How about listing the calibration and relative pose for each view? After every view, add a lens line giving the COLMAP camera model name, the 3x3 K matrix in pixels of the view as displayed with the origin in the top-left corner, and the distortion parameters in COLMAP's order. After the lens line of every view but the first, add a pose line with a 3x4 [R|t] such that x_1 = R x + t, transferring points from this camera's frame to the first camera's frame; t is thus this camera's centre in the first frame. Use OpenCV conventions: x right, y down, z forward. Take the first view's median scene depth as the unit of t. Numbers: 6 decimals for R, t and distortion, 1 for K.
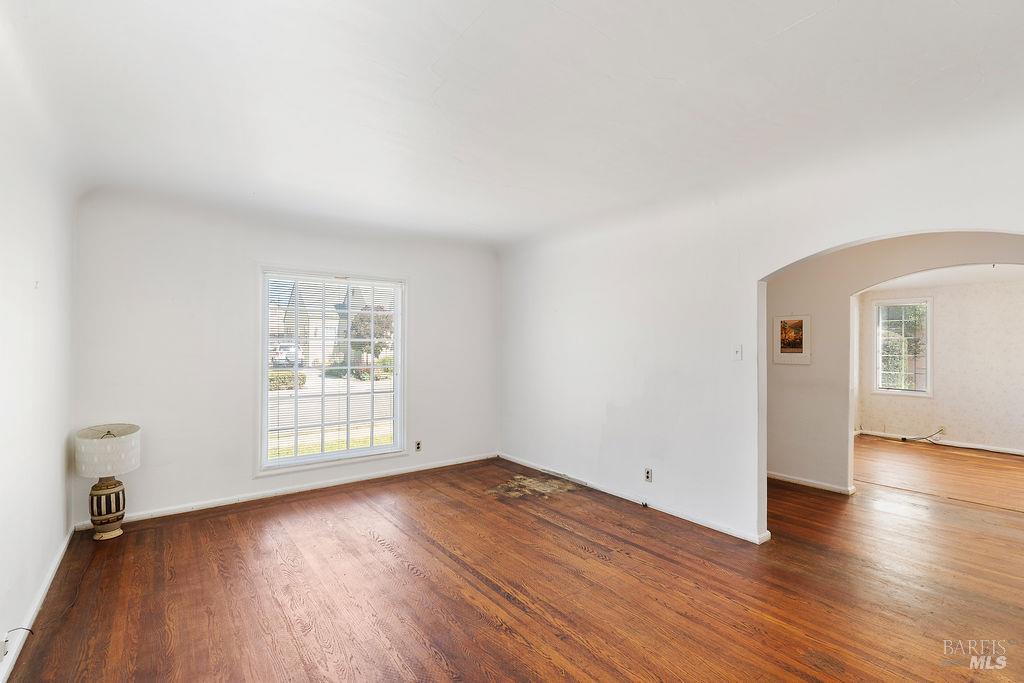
lens RADIAL K [[463.0, 0, 509.8], [0, 463.0, 343.9], [0, 0, 1]] dist [-0.002201, 0.000593]
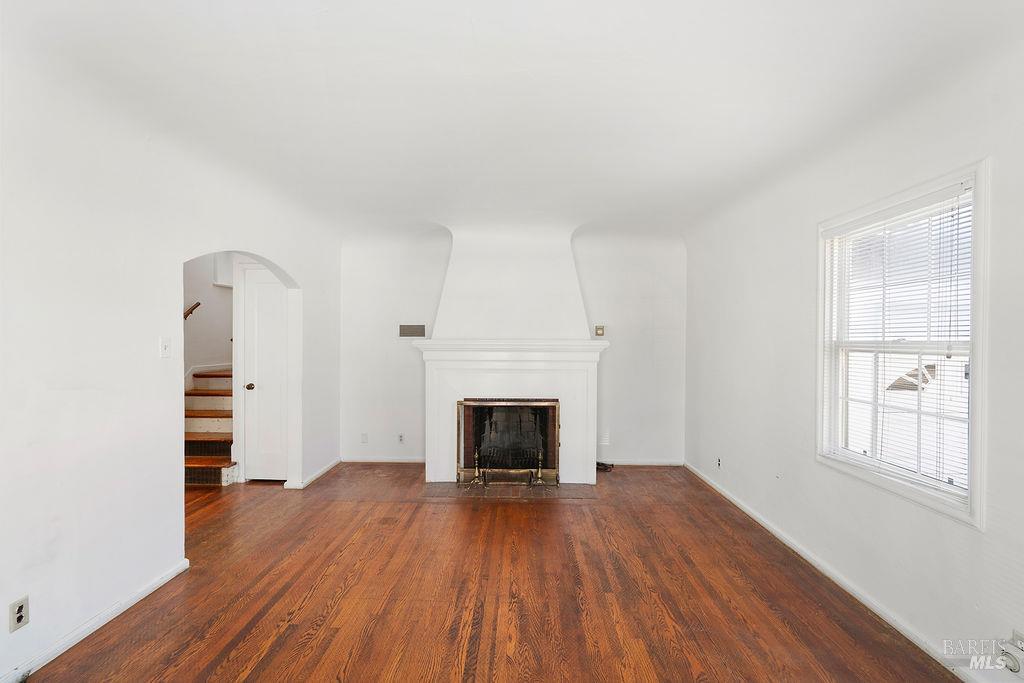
lens RADIAL K [[463.0, 0, 509.8], [0, 463.0, 343.9], [0, 0, 1]] dist [-0.002201, 0.000593]
pose [[-0.784348, -0.011213, 0.620220, -0.567188], [-0.005369, 0.999922, 0.011288, -0.000649], [-0.620298, 0.005523, -0.784347, 1.571100]]
